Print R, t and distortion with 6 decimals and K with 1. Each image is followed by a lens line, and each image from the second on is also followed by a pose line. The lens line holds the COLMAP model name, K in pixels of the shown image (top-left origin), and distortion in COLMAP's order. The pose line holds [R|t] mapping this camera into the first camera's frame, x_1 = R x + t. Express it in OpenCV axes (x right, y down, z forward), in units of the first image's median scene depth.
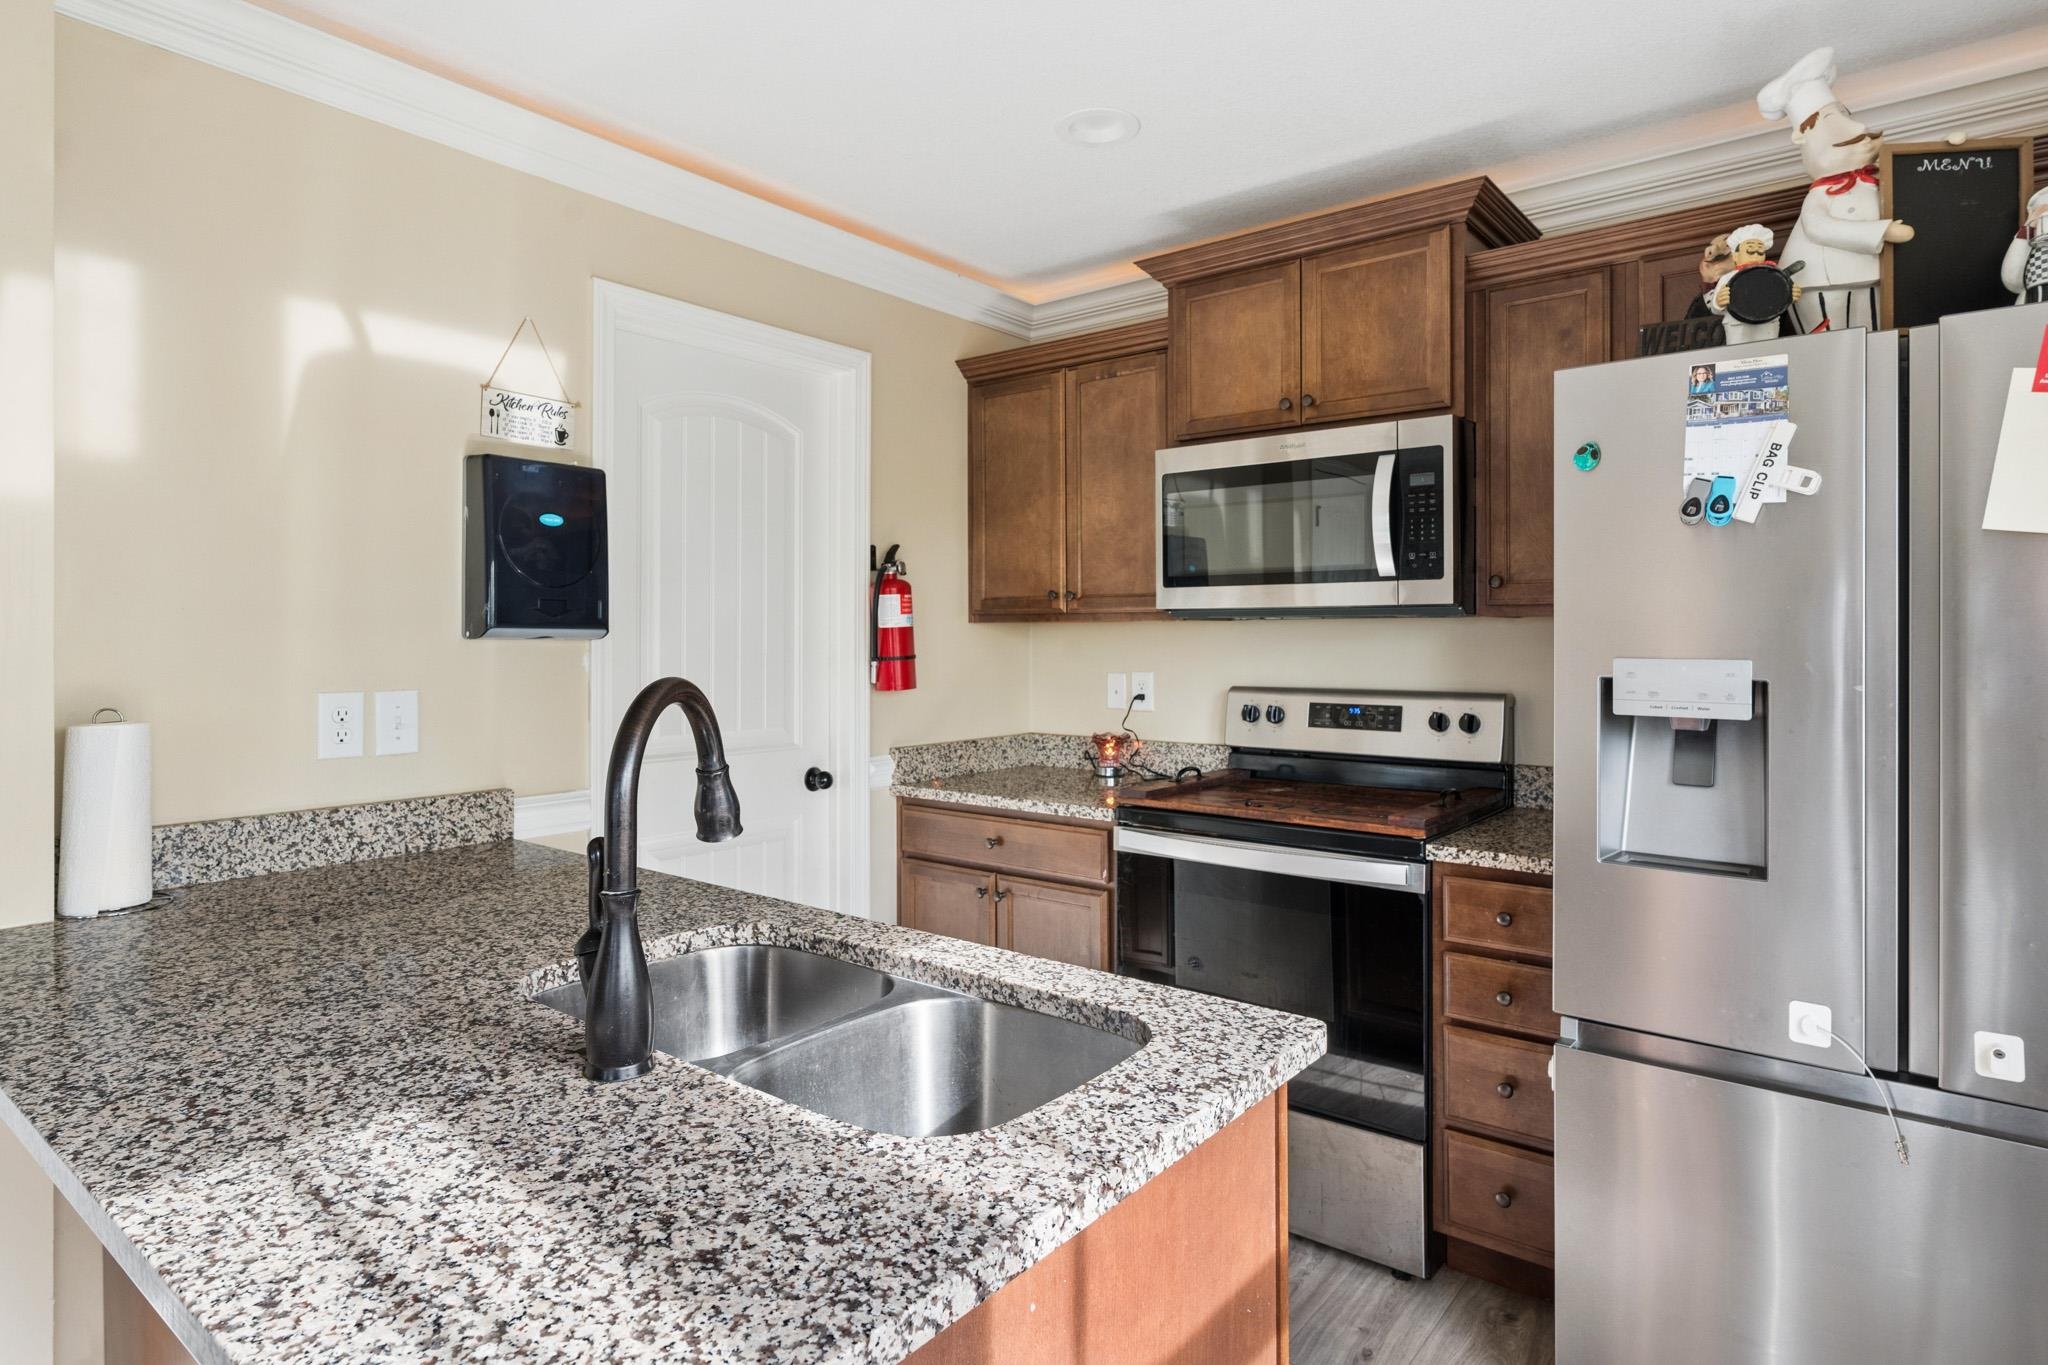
lens RADIAL K [[1115.1, 0, 1026.5], [0, 1115.1, 641.9], [0, 0, 1]] dist [-0.001074, 0.000380]
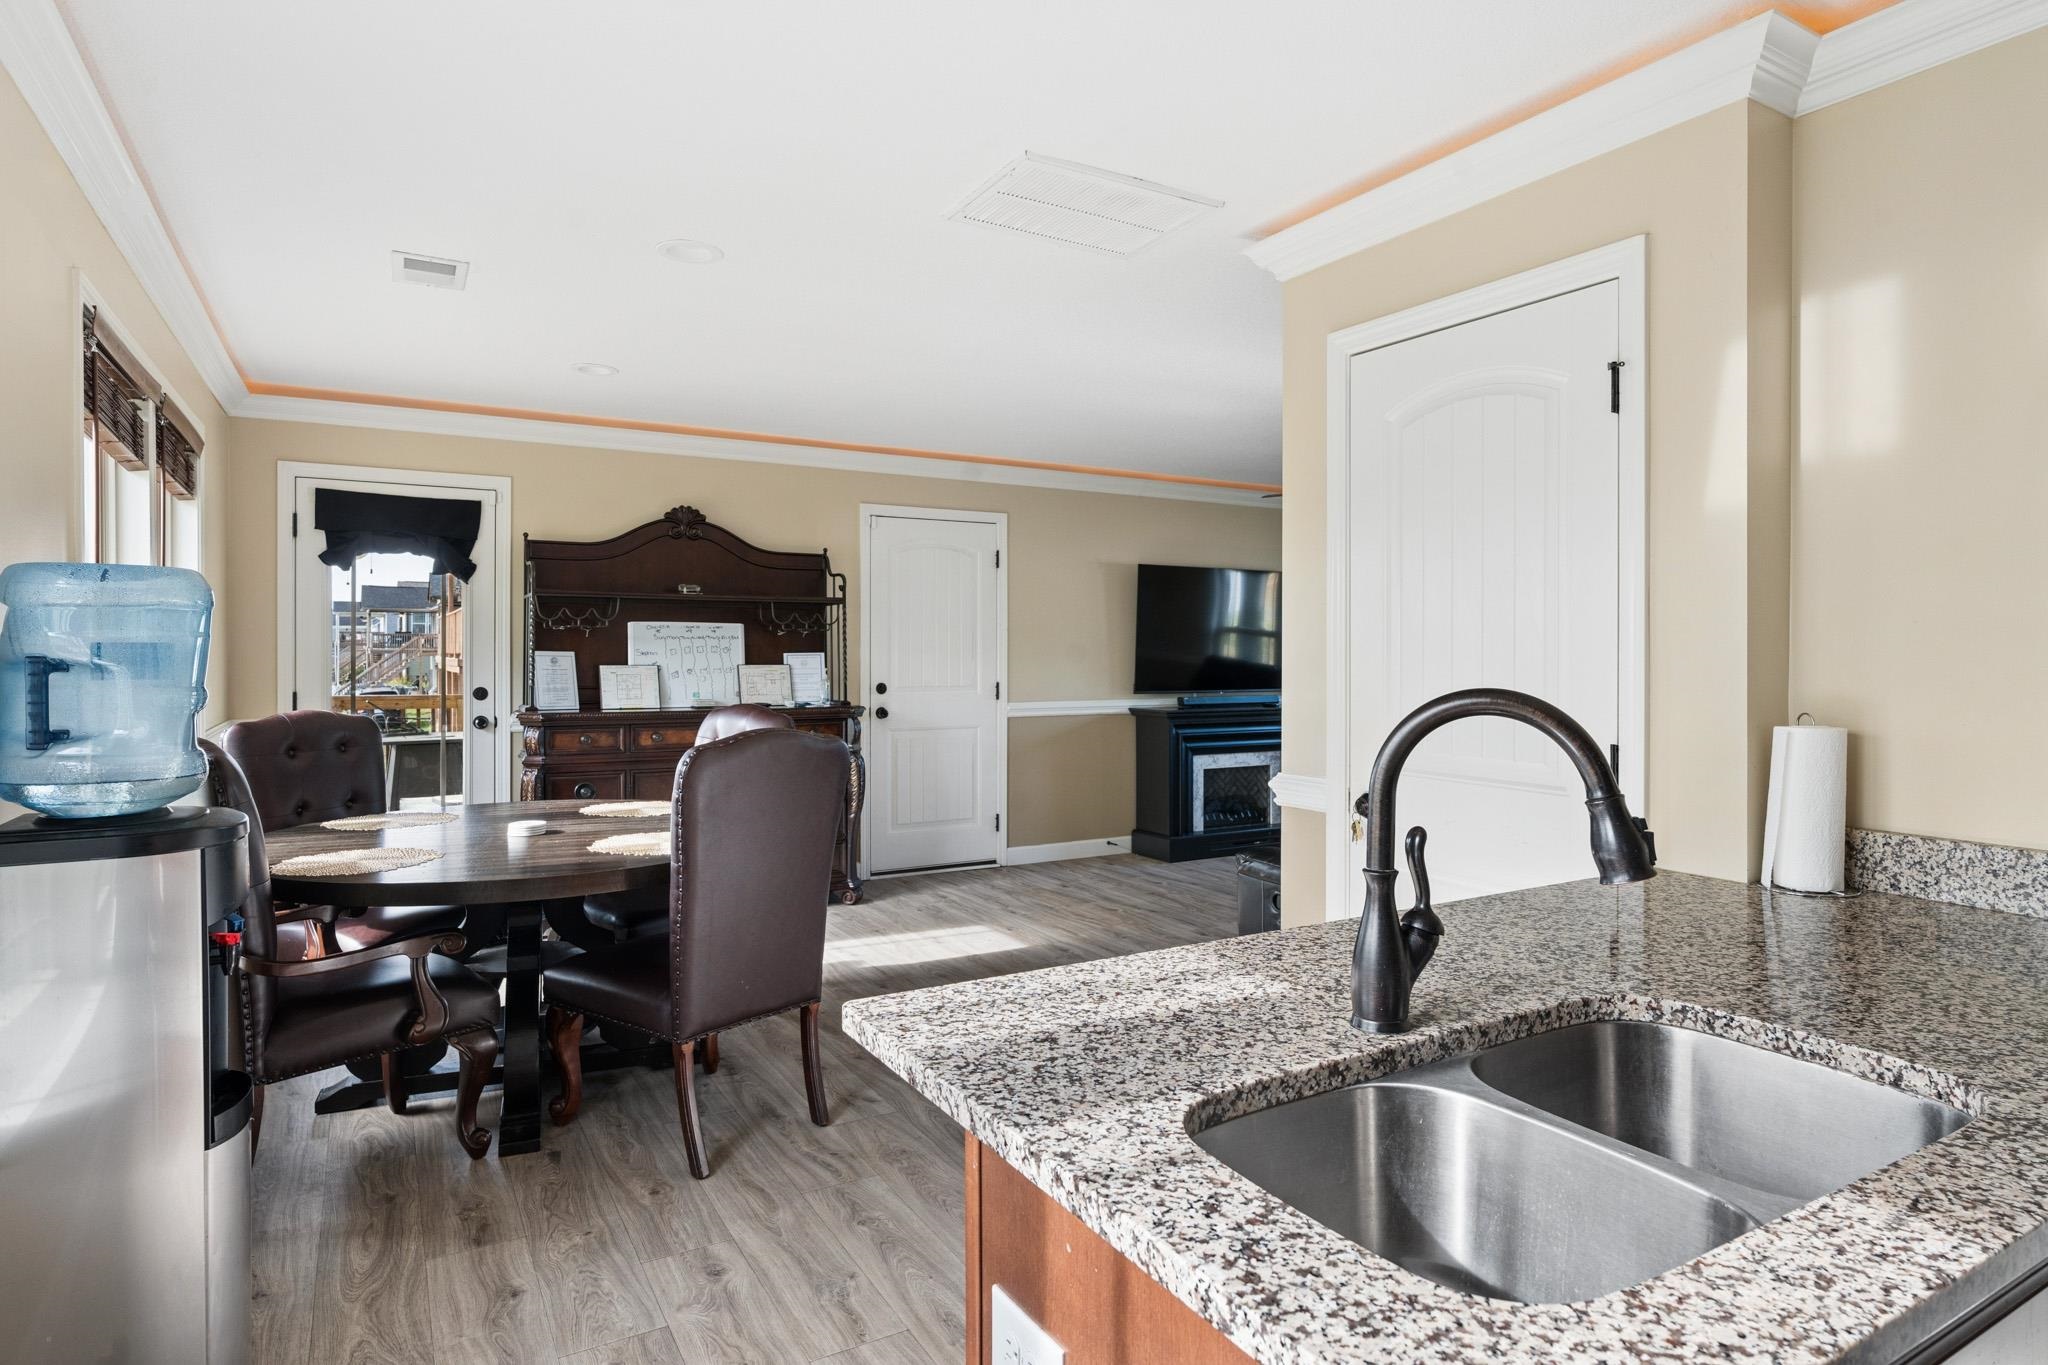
lens RADIAL K [[1115.1, 0, 1026.5], [0, 1115.1, 641.9], [0, 0, 1]] dist [-0.001074, 0.000380]
pose [[-0.361060, -0.007350, -0.932514, 0.945880], [-0.007301, 0.999961, -0.005055, -0.002683], [0.932514, 0.004983, -0.361099, 1.209894]]
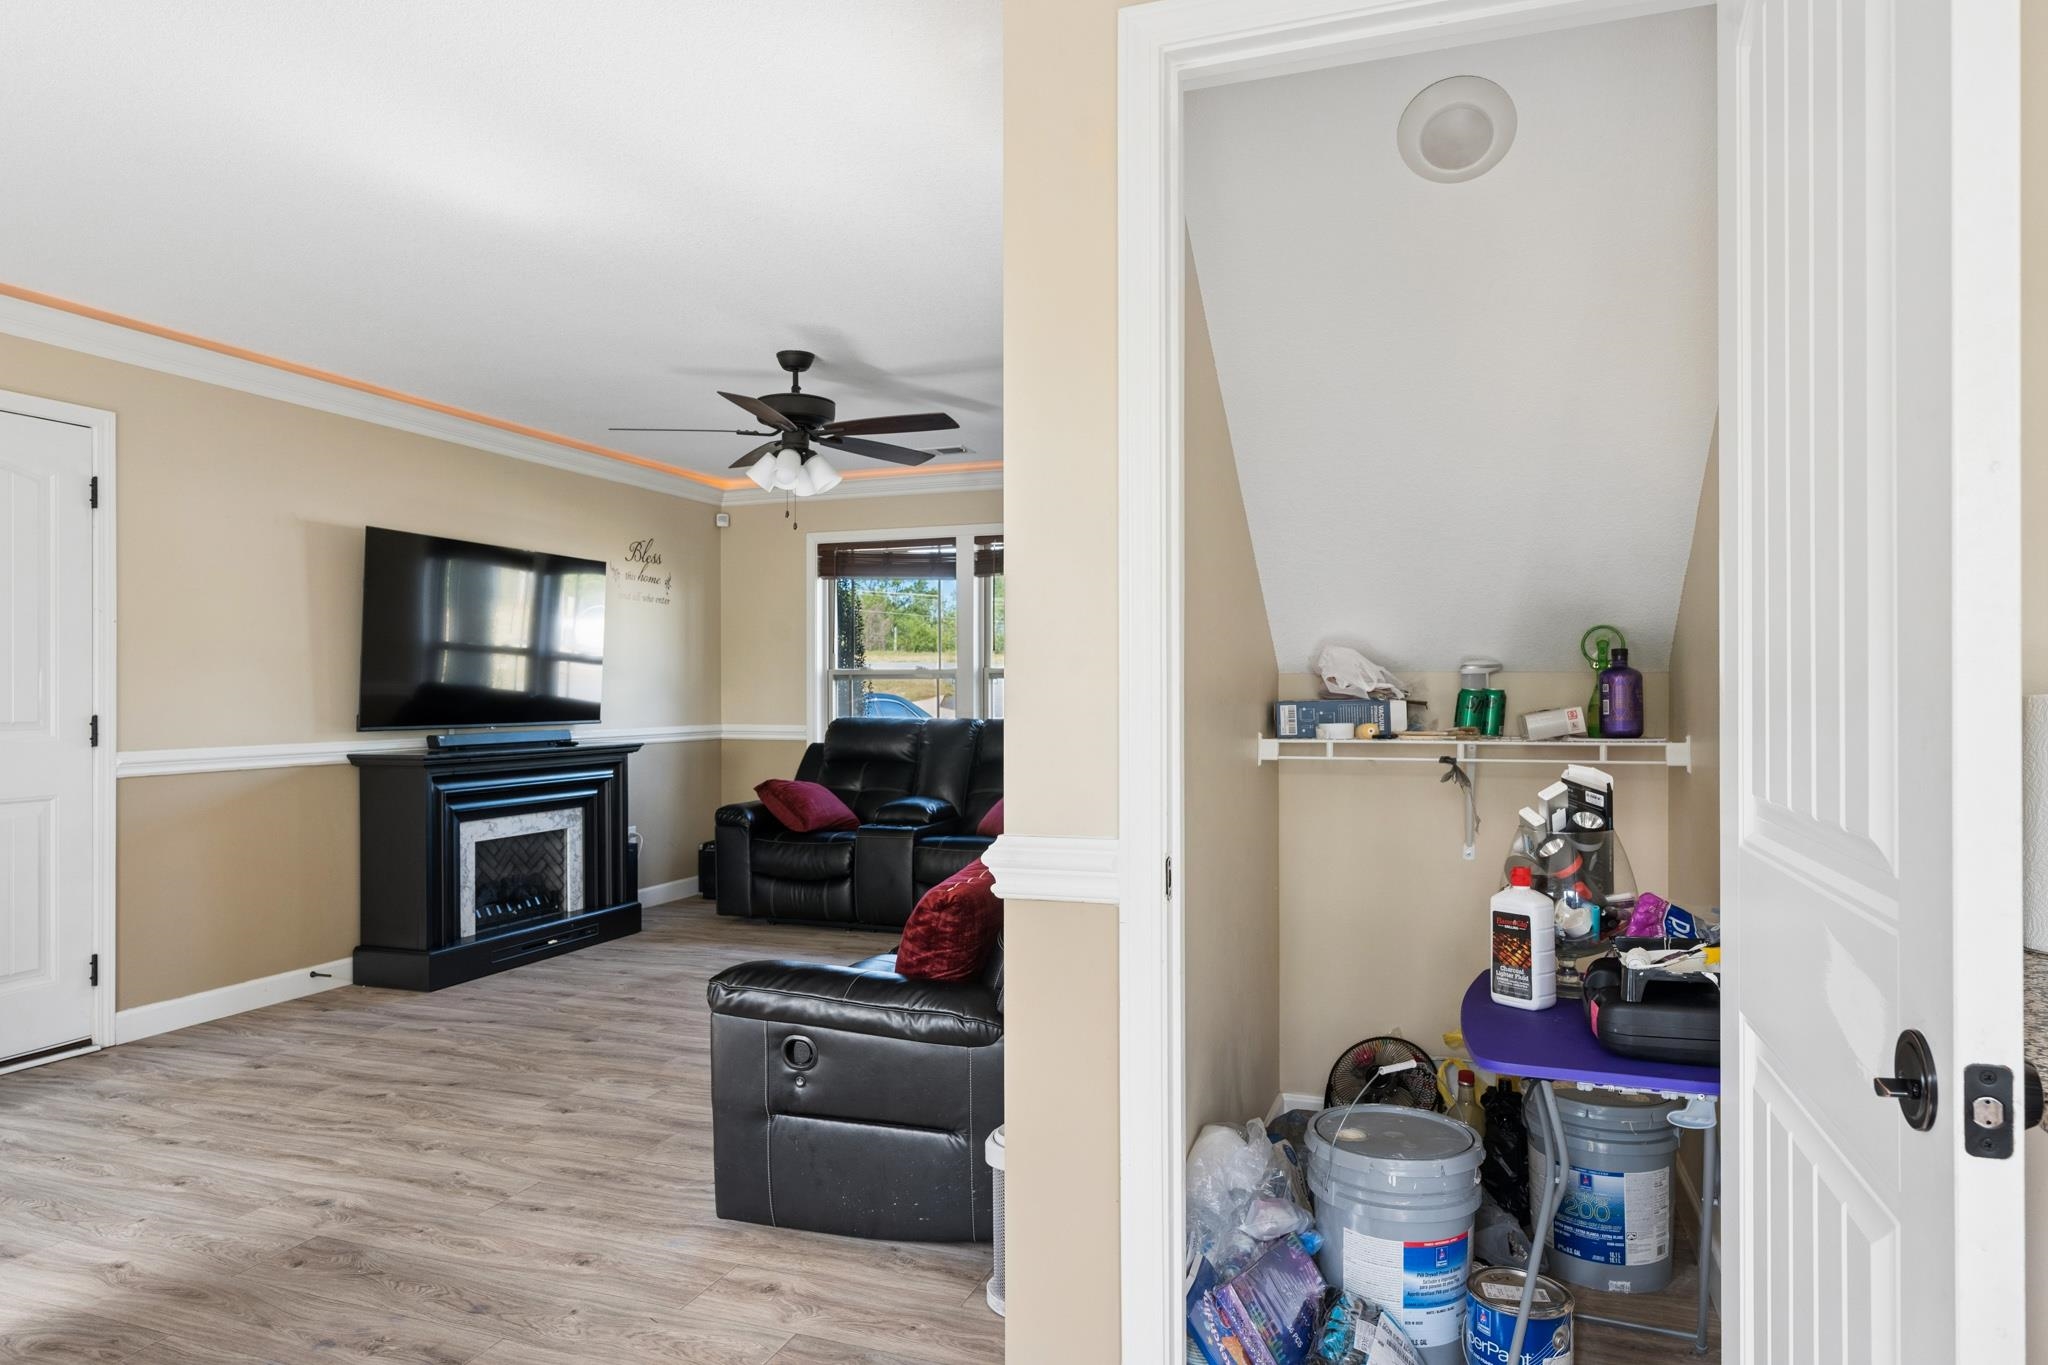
lens RADIAL K [[1226.1, 0, 1024.0], [0, 1226.1, 682.5], [0, 0, 1]] dist [0.001266, 0.001250]
pose [[0.313850, -0.006428, -0.949451, 0.498875], [-0.002230, 0.999969, -0.007507, 0.037992], [0.949470, 0.004473, 0.313826, 0.902375]]
